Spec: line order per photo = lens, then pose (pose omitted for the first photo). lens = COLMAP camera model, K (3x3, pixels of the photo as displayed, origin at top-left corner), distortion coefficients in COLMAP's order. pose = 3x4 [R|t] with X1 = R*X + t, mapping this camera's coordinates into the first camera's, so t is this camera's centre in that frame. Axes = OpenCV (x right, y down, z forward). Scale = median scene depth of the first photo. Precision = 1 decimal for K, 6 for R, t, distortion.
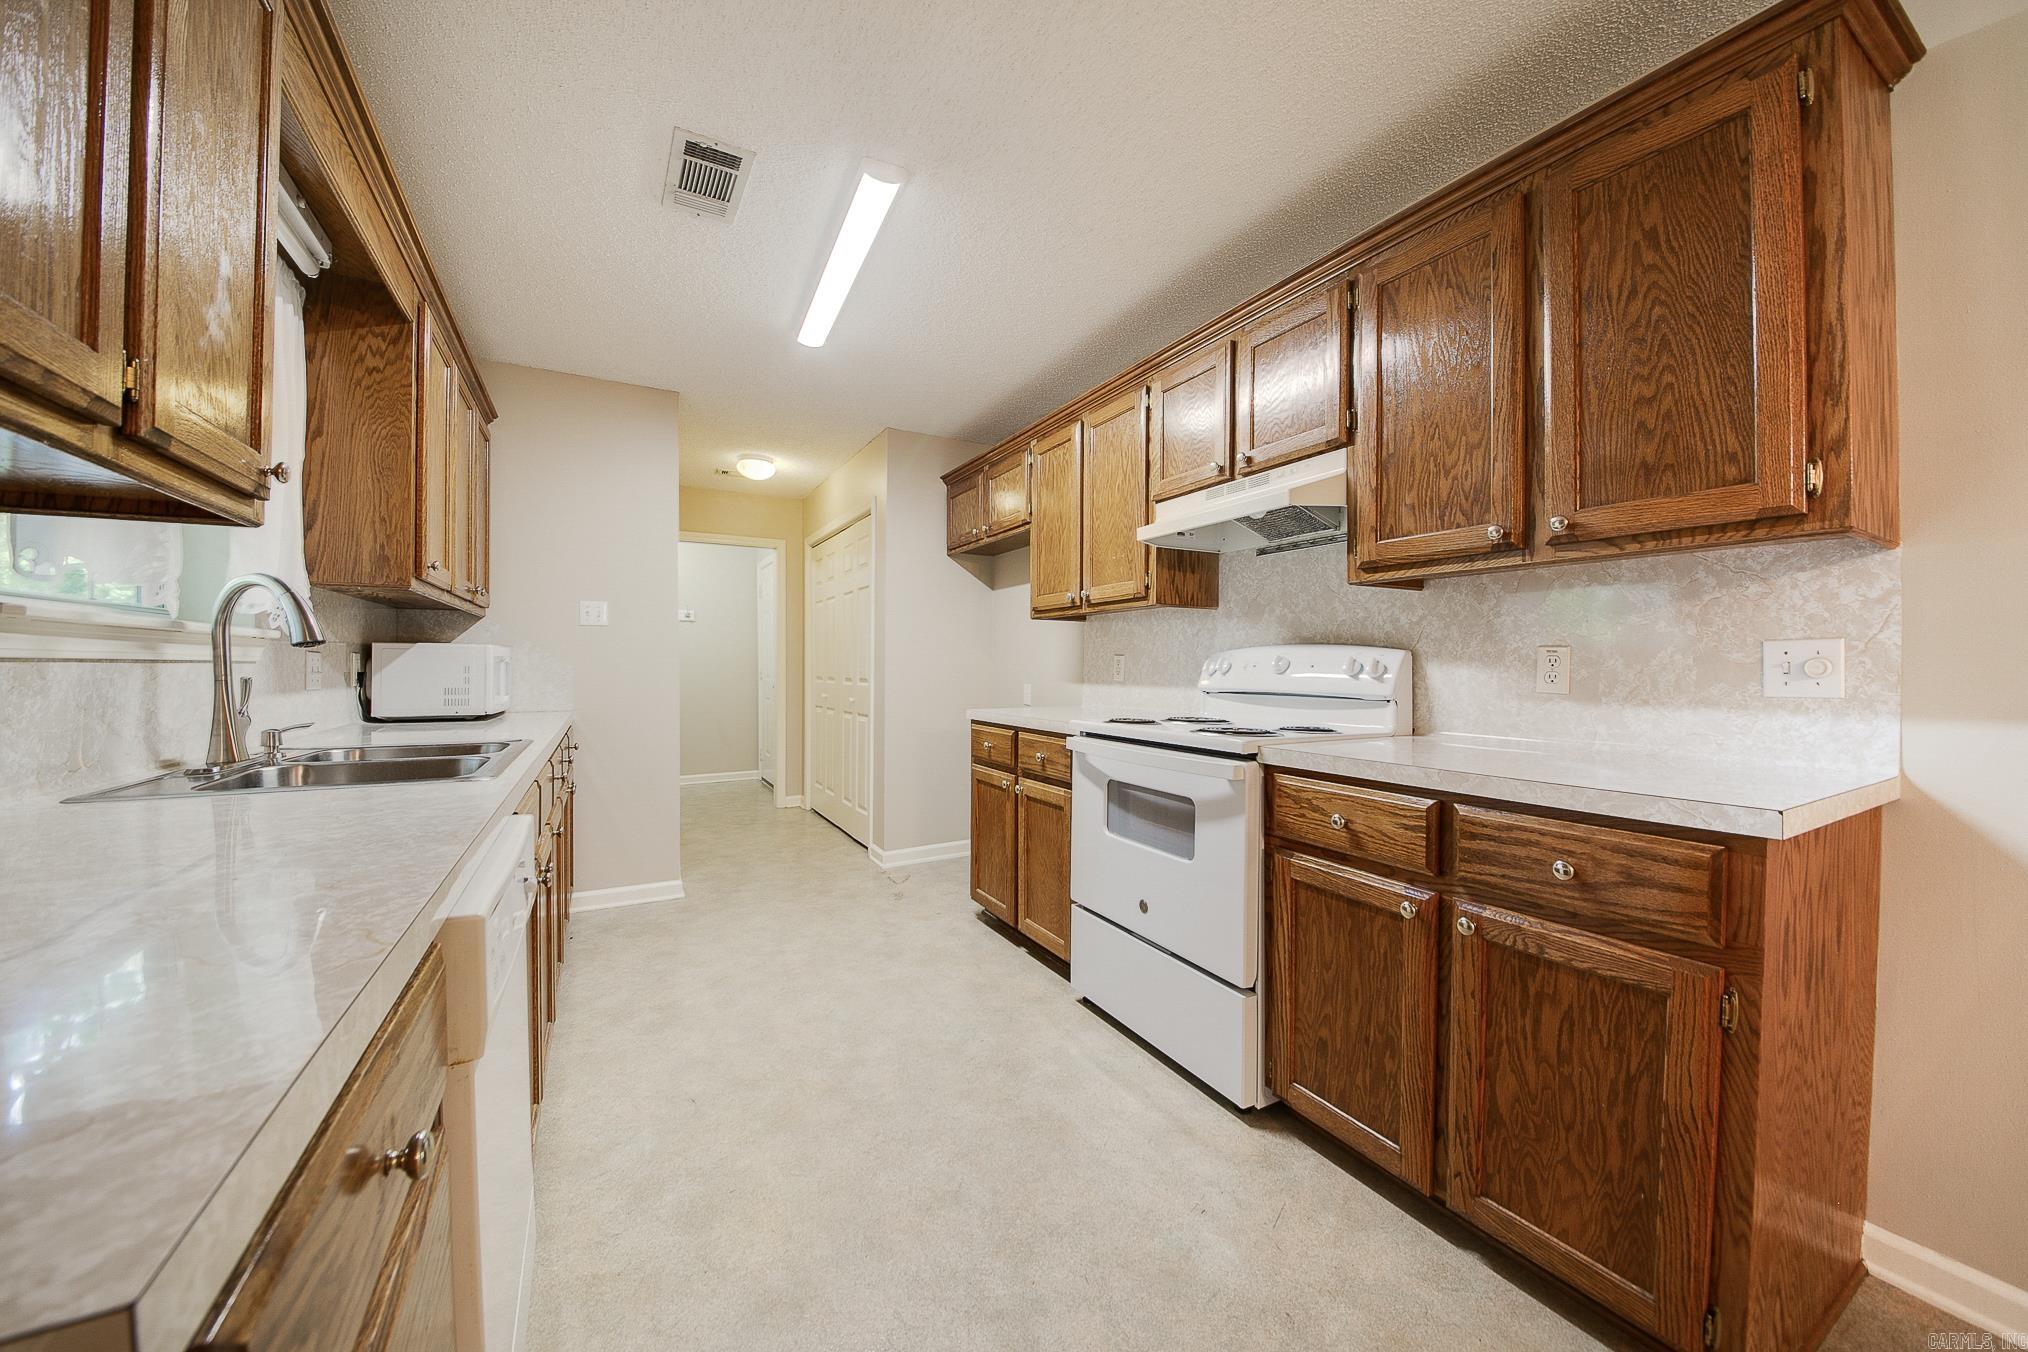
lens RADIAL K [[713.0, 0, 1010.2], [0, 713.0, 669.1], [0, 0, 1]] dist [-0.000156, -0.007299]
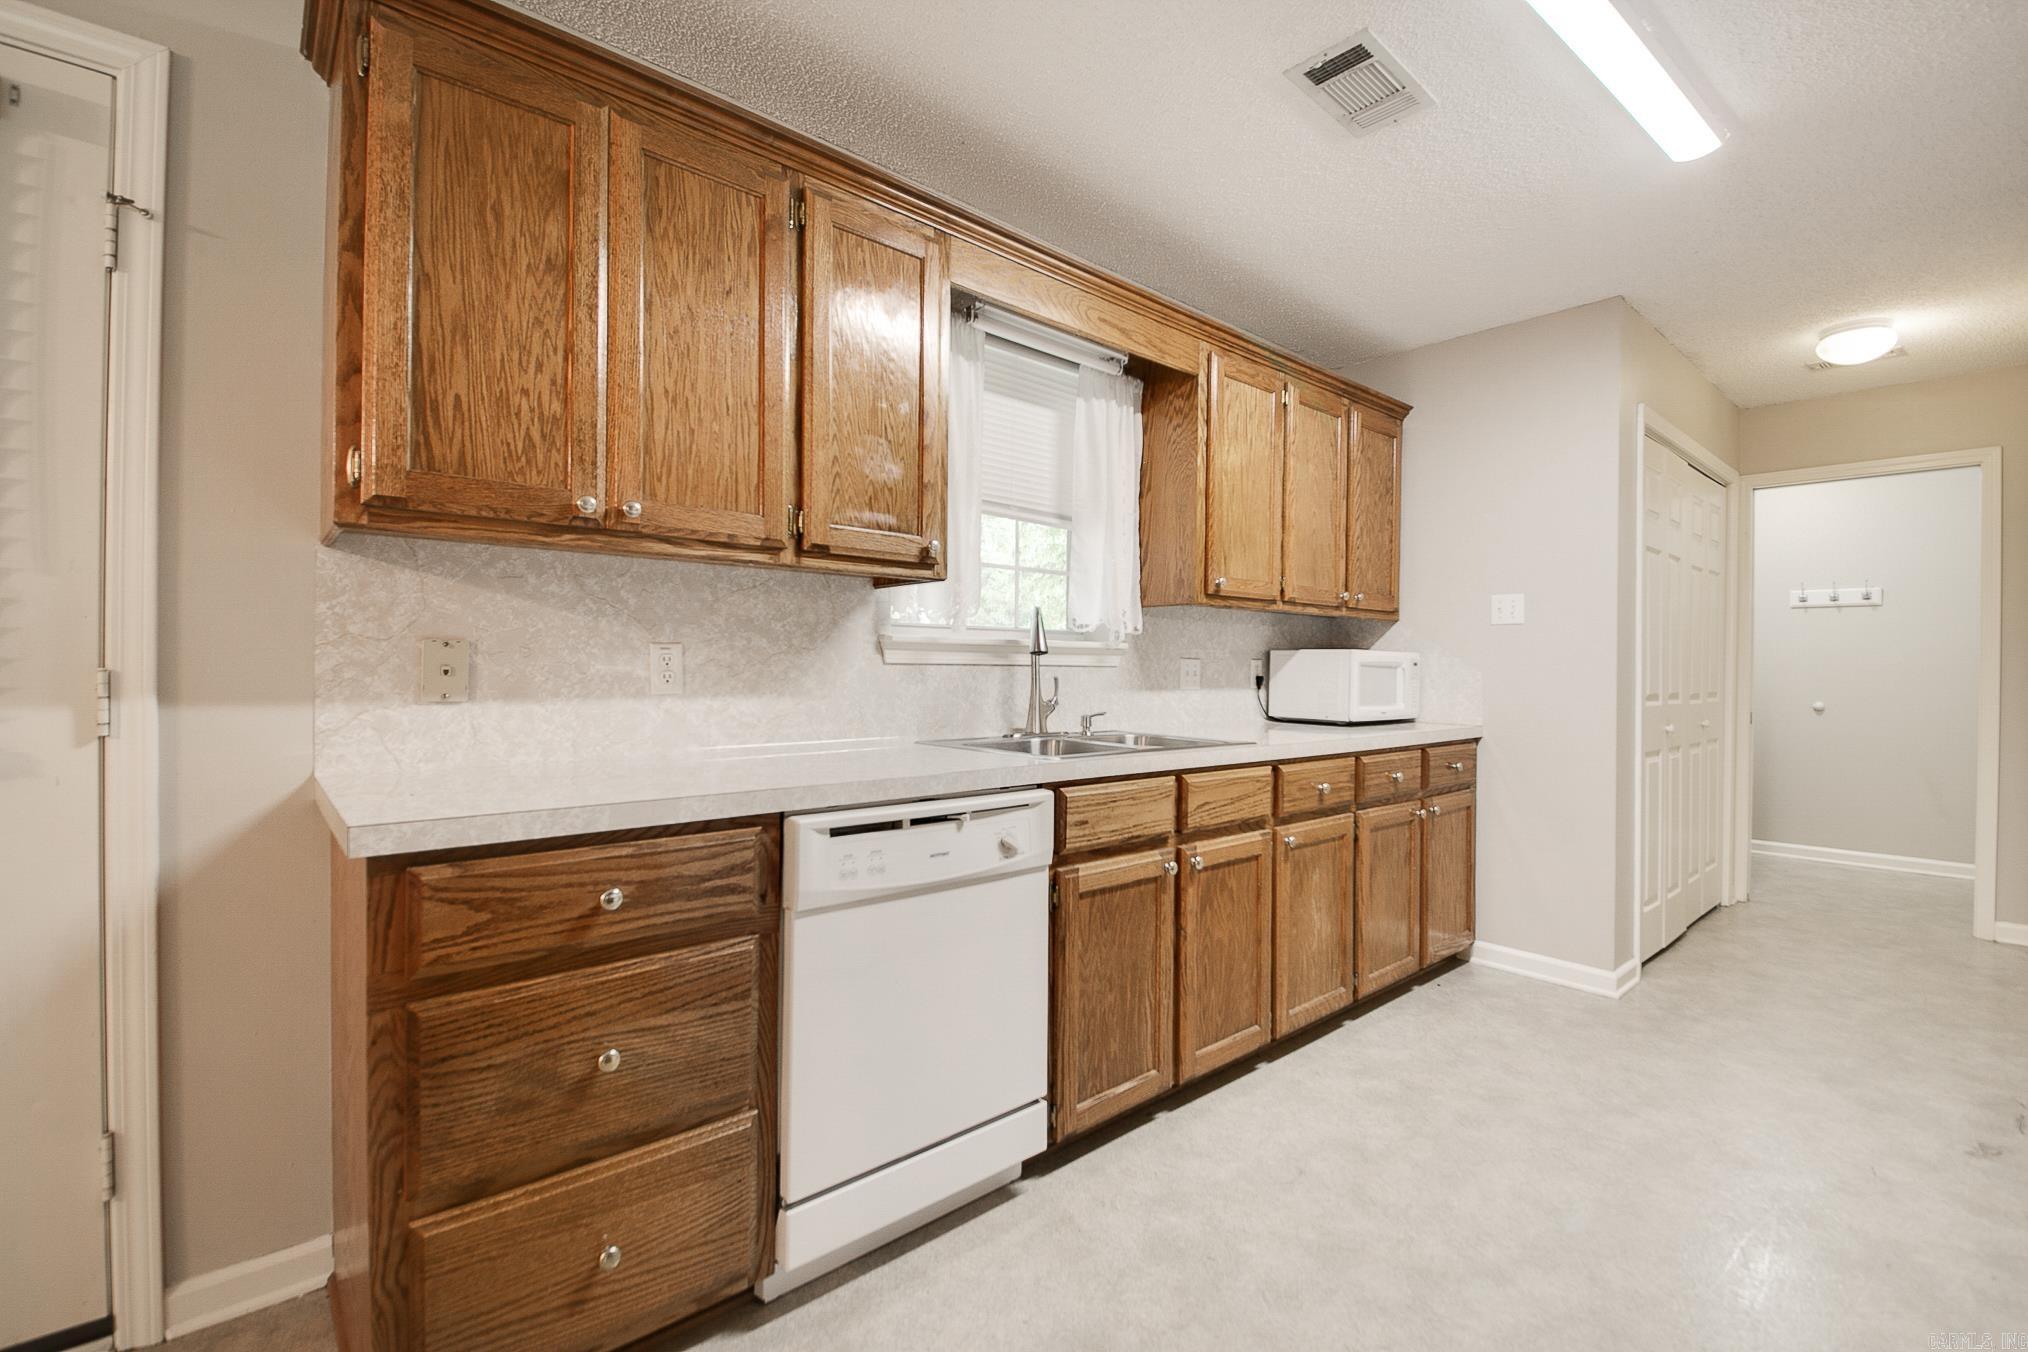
lens RADIAL K [[880.4, 0, 1009.3], [0, 880.4, 665.9], [0, 0, 1]] dist [-0.003928, -0.006317]
pose [[0.202497, -0.002945, -0.979278, 0.430186], [-0.012392, 0.999908, -0.005570, 0.000172], [0.979204, 0.013263, 0.202442, 0.348578]]
